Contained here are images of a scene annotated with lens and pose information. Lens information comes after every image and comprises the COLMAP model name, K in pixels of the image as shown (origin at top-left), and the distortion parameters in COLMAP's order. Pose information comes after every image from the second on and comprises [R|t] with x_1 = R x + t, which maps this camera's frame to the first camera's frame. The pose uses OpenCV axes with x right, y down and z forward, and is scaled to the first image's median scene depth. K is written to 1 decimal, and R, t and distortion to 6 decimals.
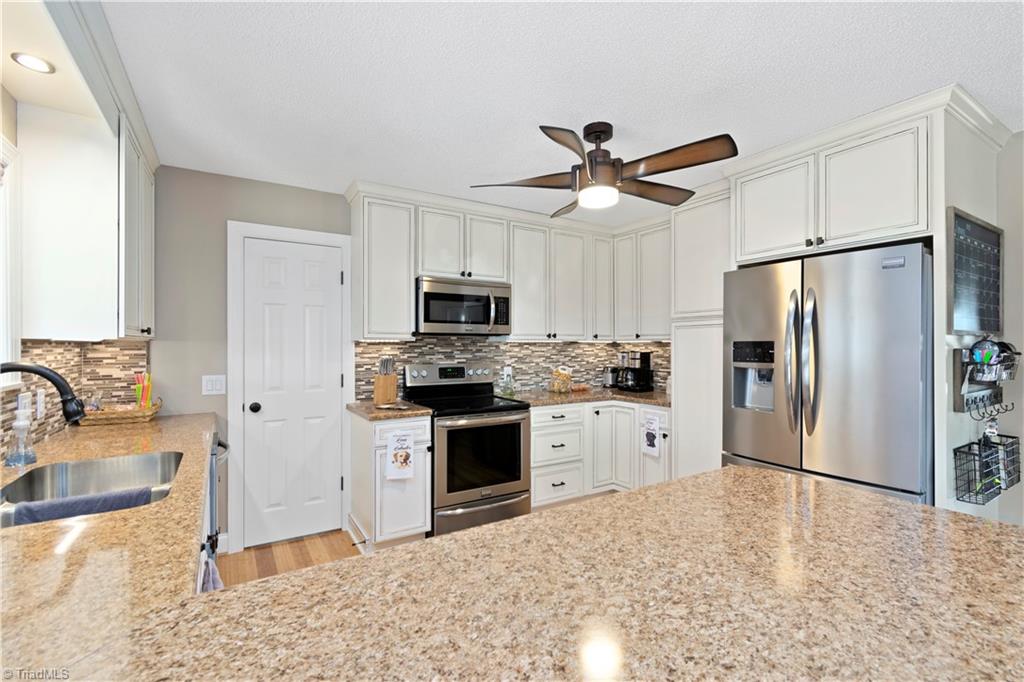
lens RADIAL K [[467.5, 0, 521.3], [0, 467.5, 342.4], [0, 0, 1]] dist [0.005839, -0.003890]
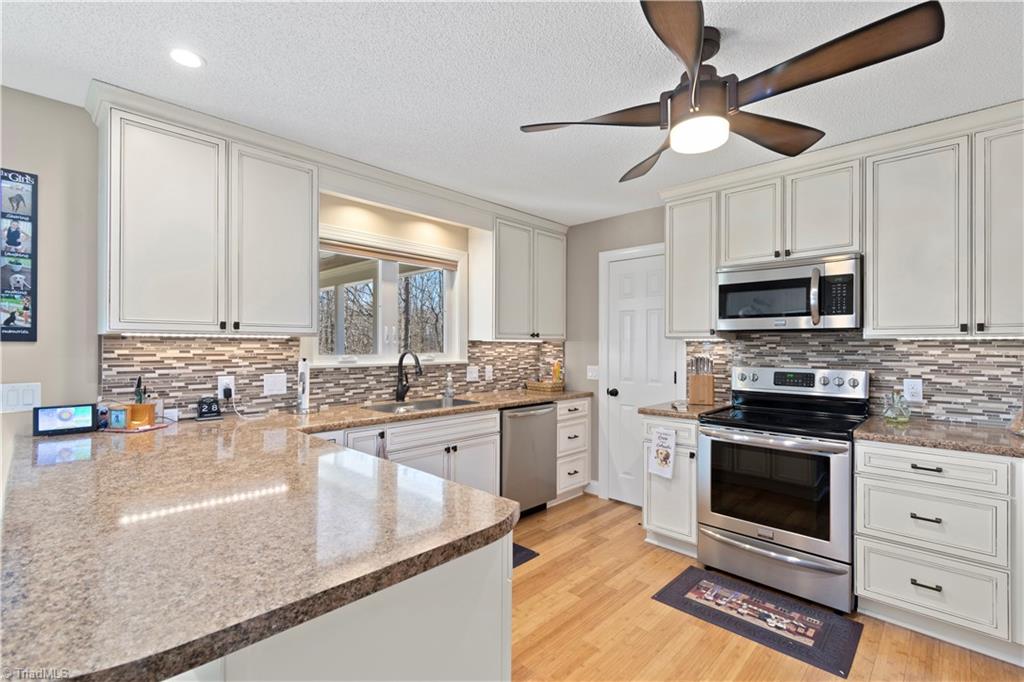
lens RADIAL K [[467.5, 0, 515.2], [0, 467.5, 341.7], [0, 0, 1]] dist [0.005839, -0.003890]
pose [[0.223556, -0.006600, -0.974669, 0.567678], [0.001519, 0.999978, -0.006423, 0.006385], [0.974690, -0.000045, 0.223562, 0.402097]]
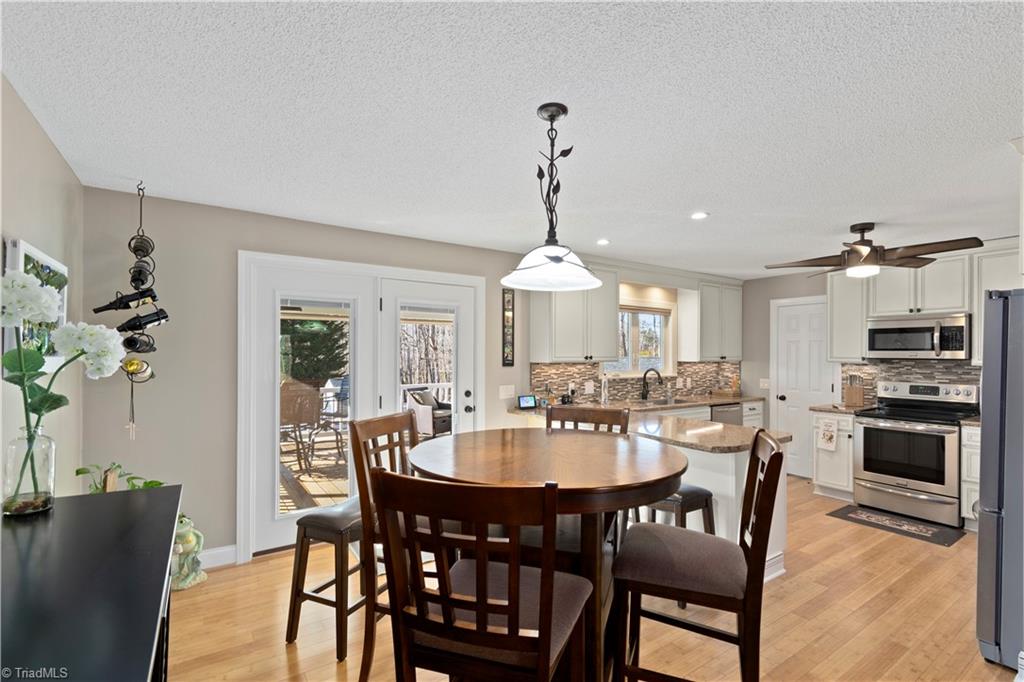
lens RADIAL K [[467.5, 0, 513.2], [0, 467.5, 351.7], [0, 0, 1]] dist [0.005839, -0.003890]
pose [[0.009845, -0.003523, -0.999945, 1.154637], [0.001293, 0.999993, -0.003510, -0.034905], [0.999951, -0.001259, 0.009850, -0.078944]]
